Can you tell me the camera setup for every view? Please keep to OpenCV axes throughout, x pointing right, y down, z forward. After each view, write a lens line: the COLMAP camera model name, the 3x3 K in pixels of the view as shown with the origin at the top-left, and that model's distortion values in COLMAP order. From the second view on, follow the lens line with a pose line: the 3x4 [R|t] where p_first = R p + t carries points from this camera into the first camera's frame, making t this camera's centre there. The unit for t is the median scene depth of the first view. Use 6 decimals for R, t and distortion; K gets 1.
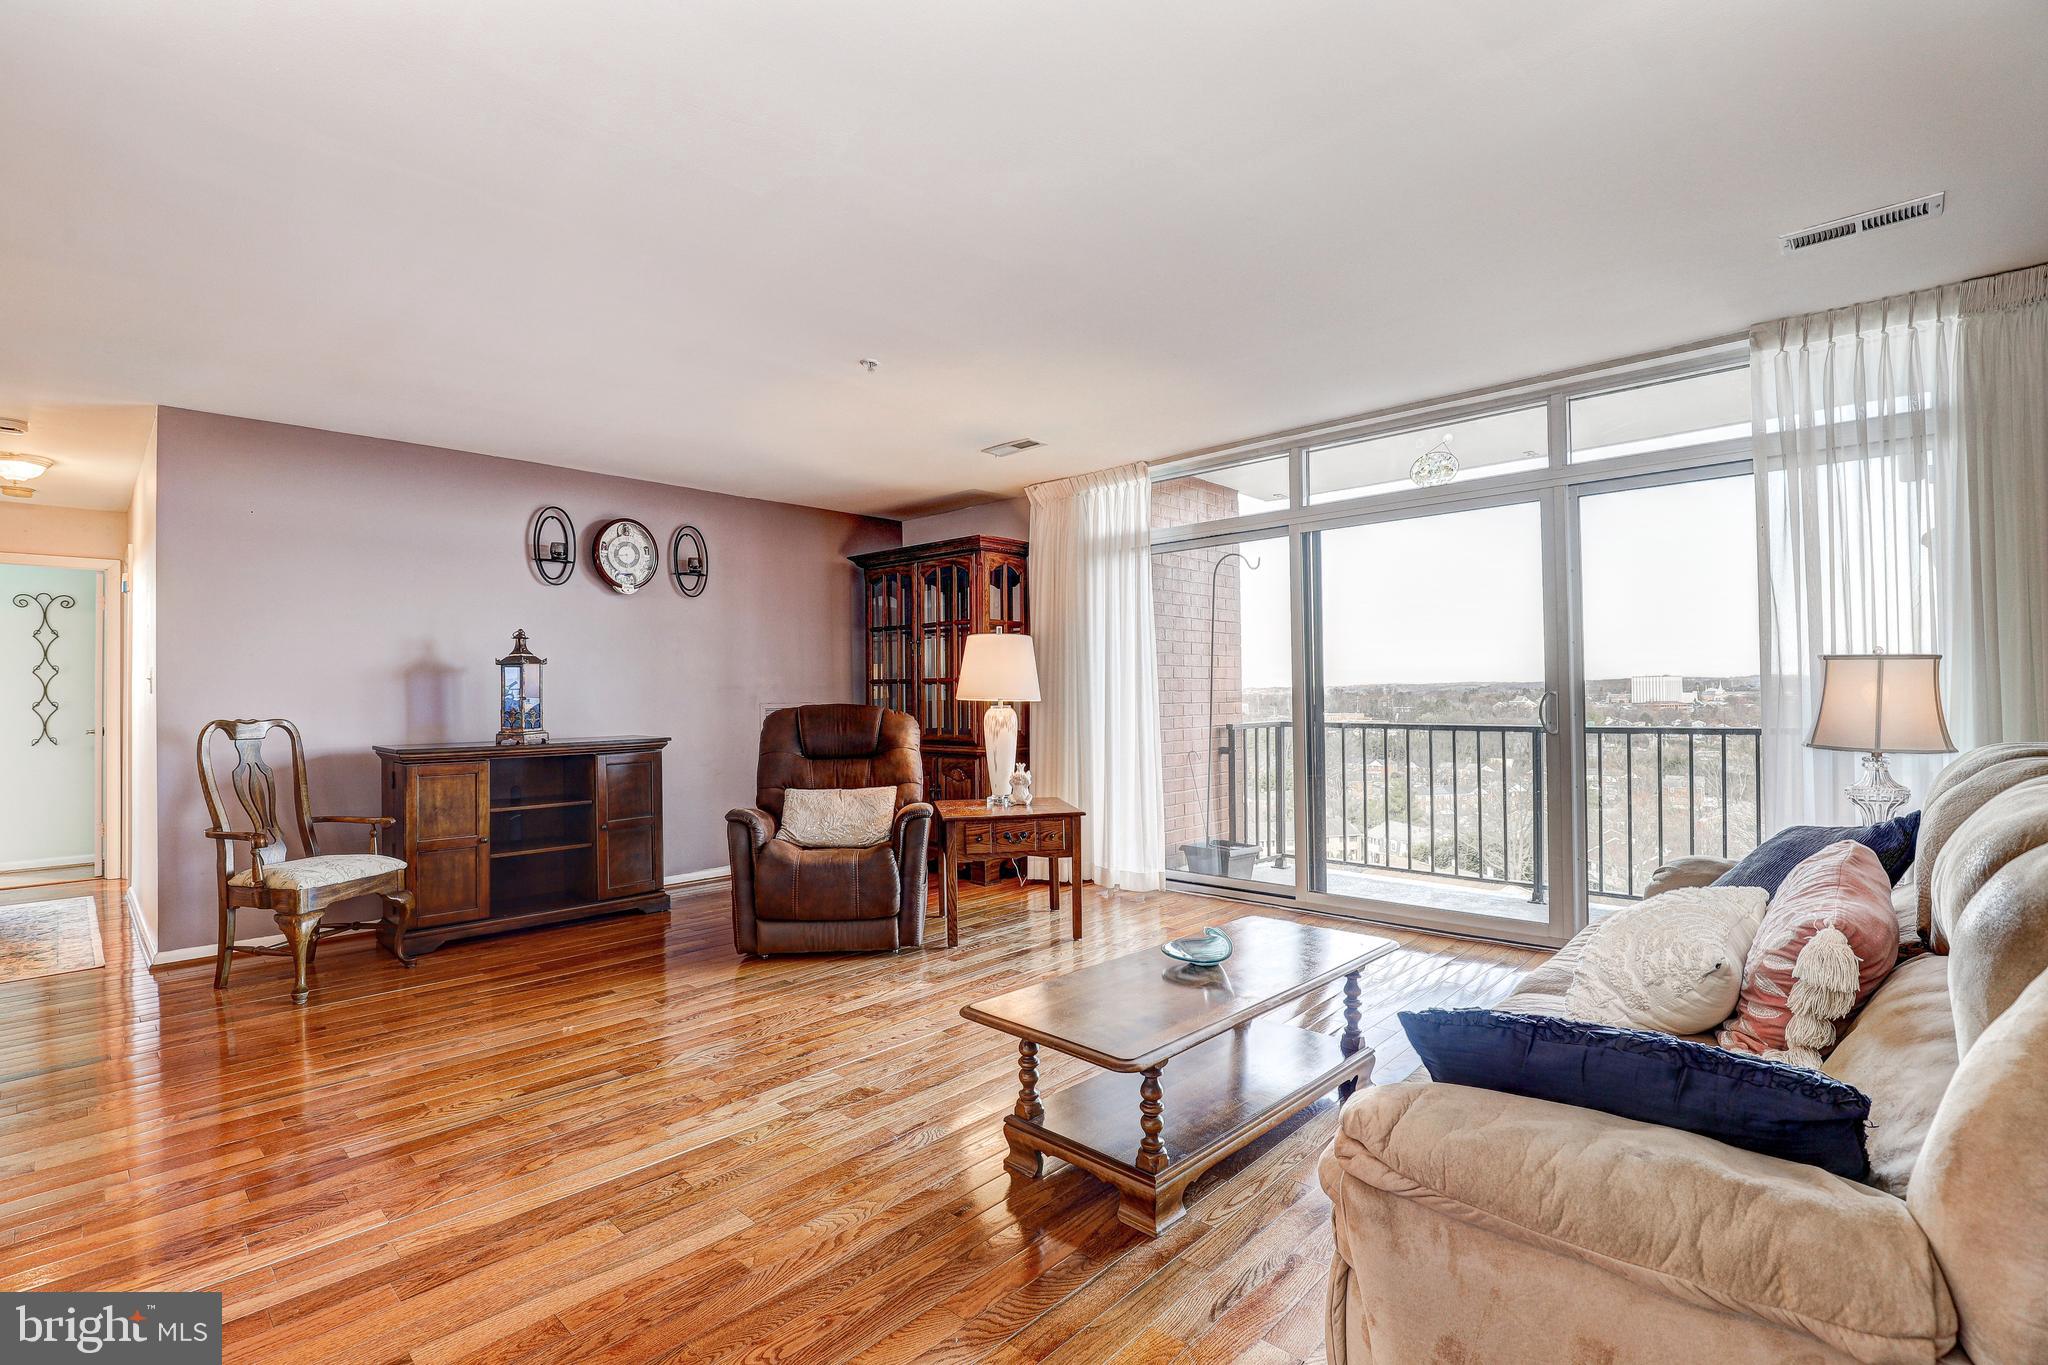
lens RADIAL K [[939.9, 0, 1026.8], [0, 939.9, 684.3], [0, 0, 1]] dist [-0.038168, 0.007078]
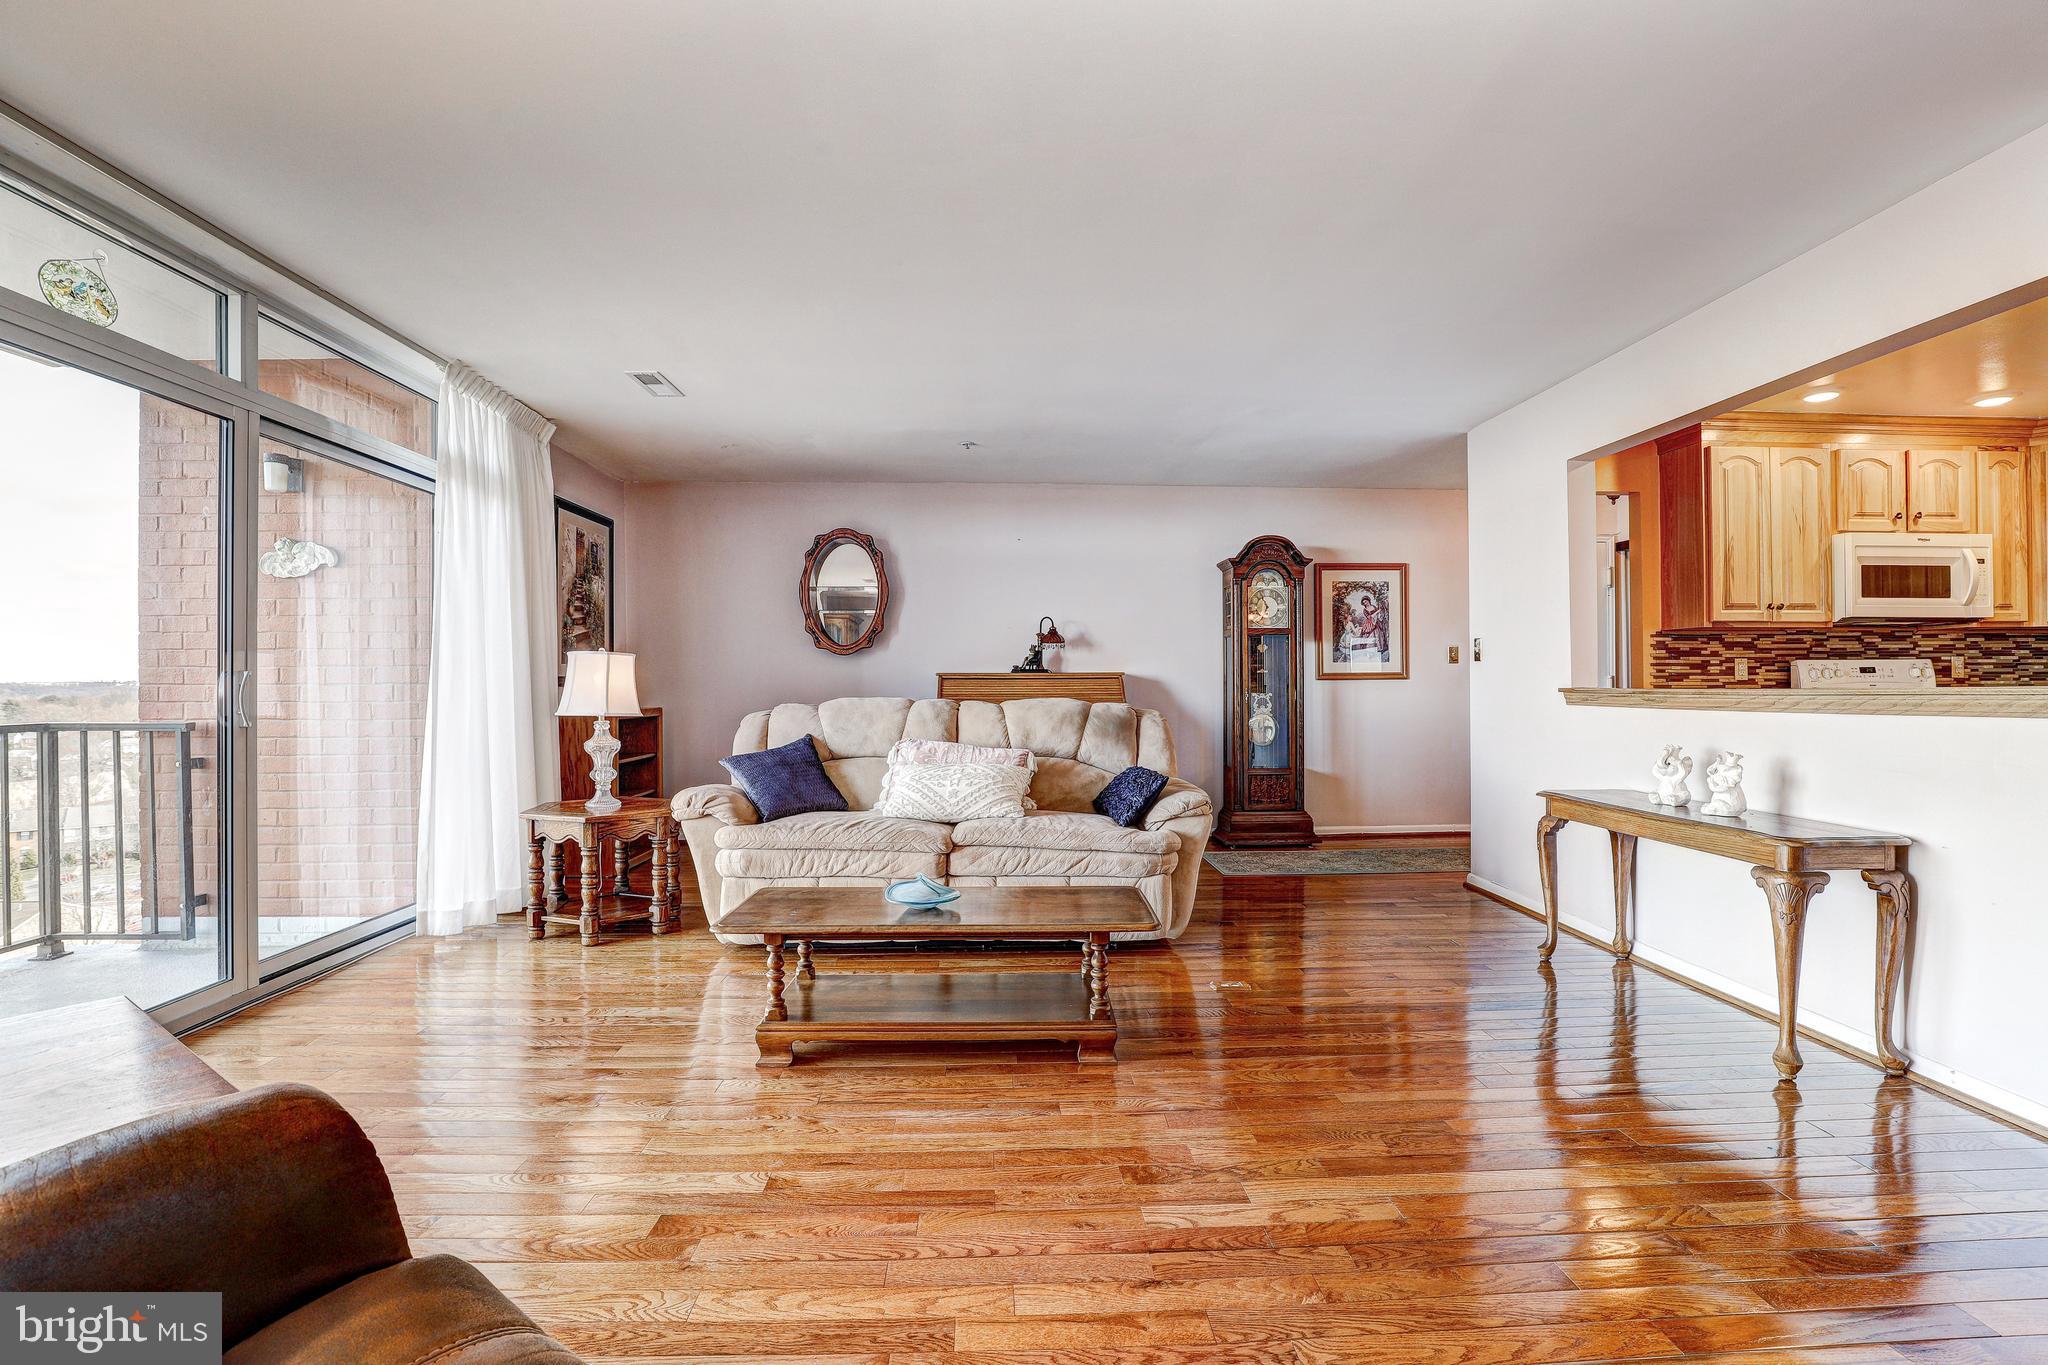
lens RADIAL K [[939.9, 0, 1027.0], [0, 939.9, 675.4], [0, 0, 1]] dist [-0.038168, 0.007078]
pose [[-0.708534, 0.022752, 0.705309, -0.403314], [0.004050, 0.999595, -0.028177, 0.032271], [-0.705665, -0.017107, -0.708339, 0.994189]]
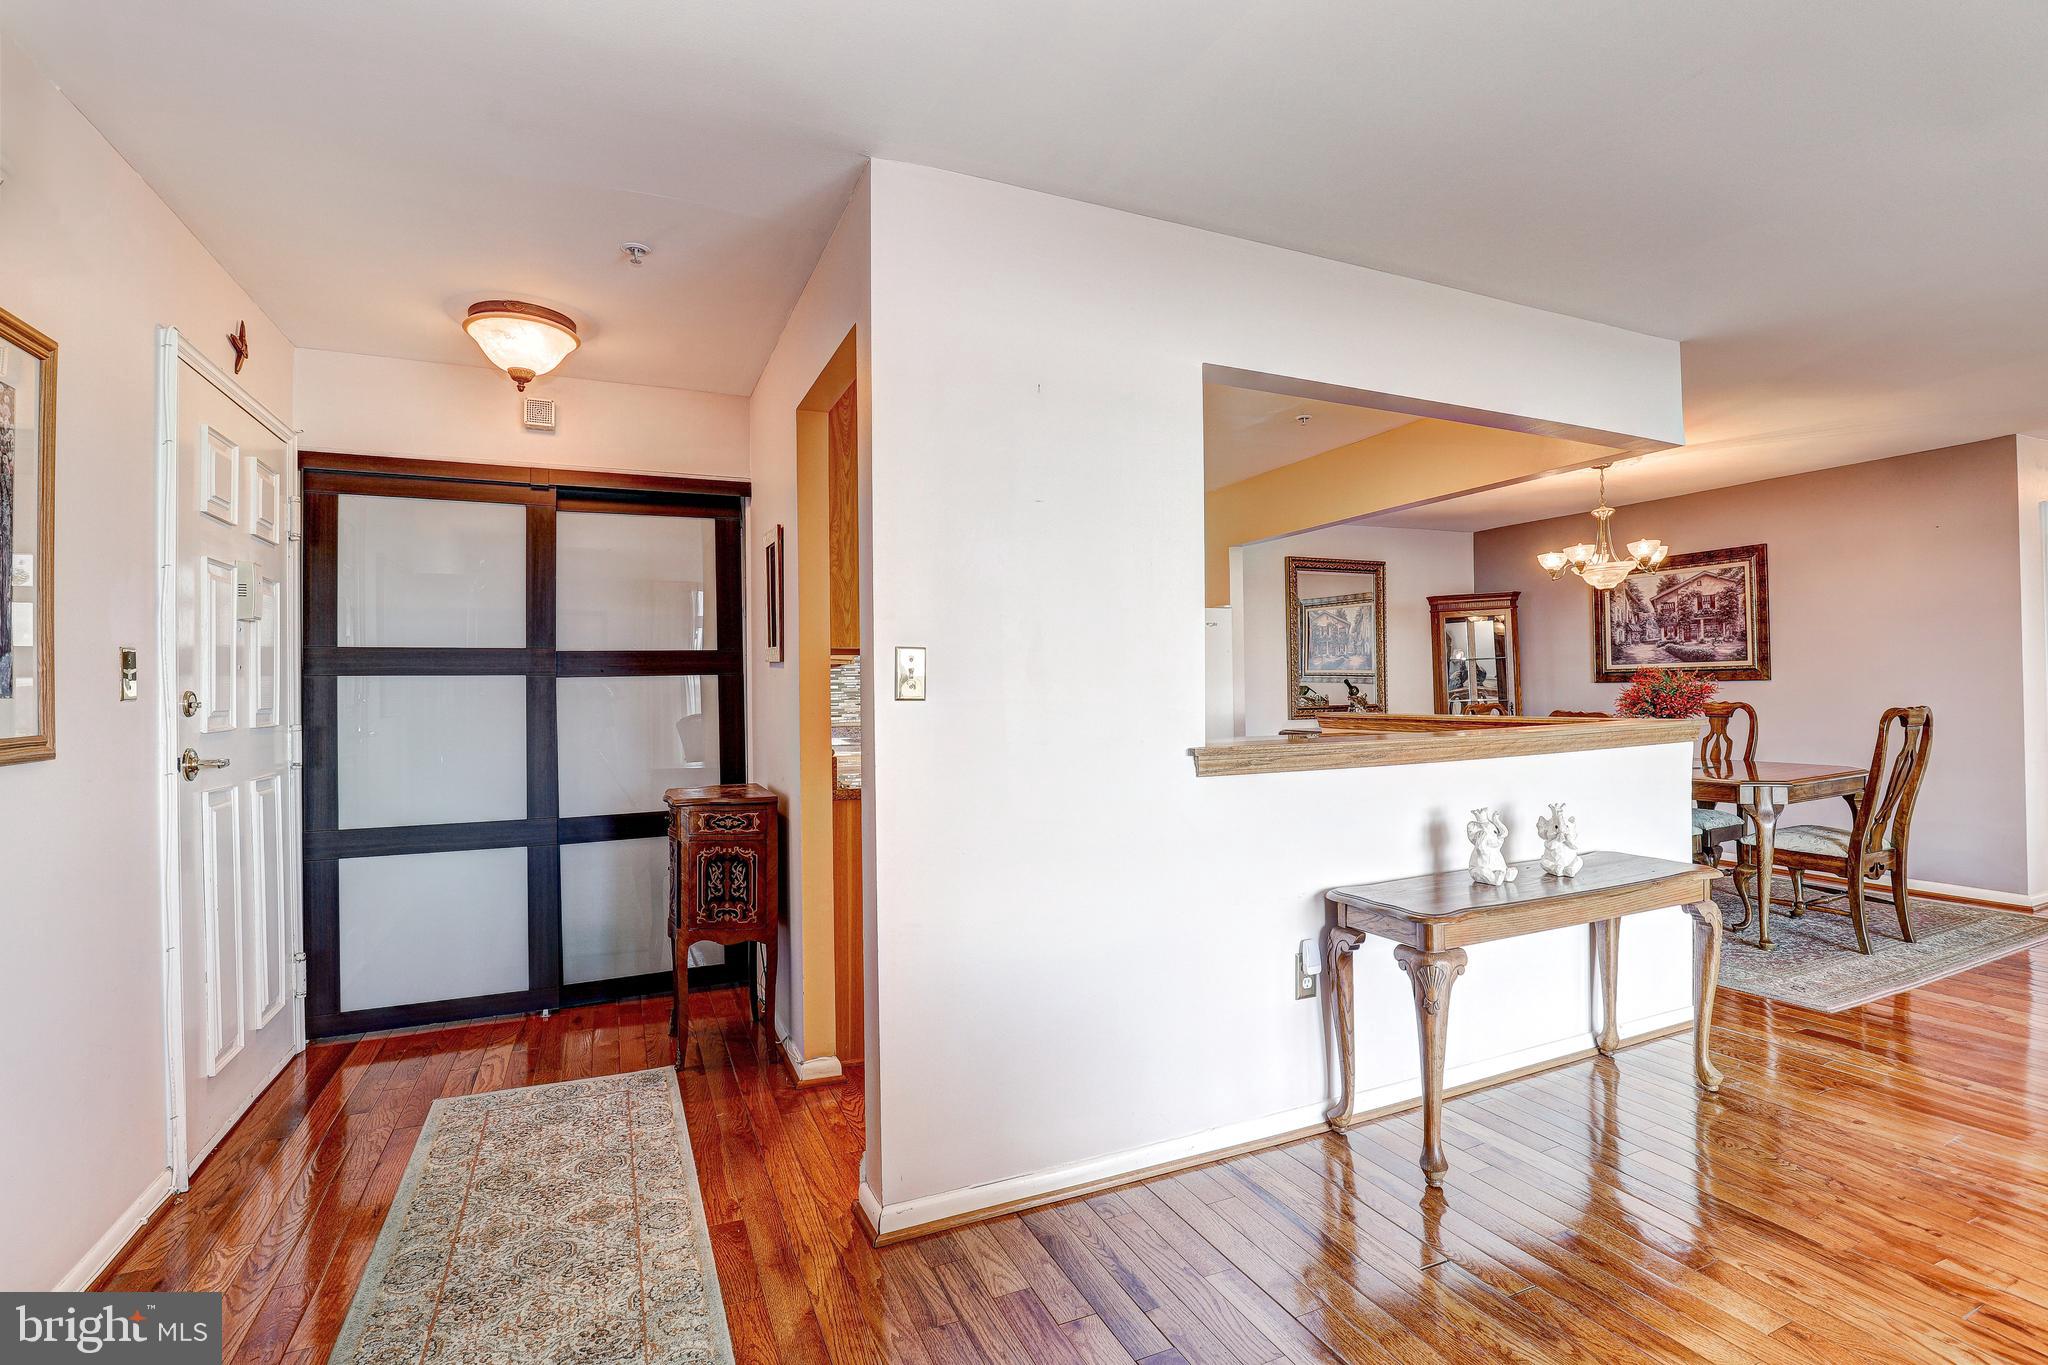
lens RADIAL K [[939.9, 0, 1038.2], [0, 939.9, 675.9], [0, 0, 1]] dist [-0.038168, 0.007078]
pose [[-0.380757, 0.008194, -0.924639, 0.428267], [0.032230, 0.999471, -0.004415, -0.022734], [0.924113, -0.031482, -0.380820, 0.057089]]
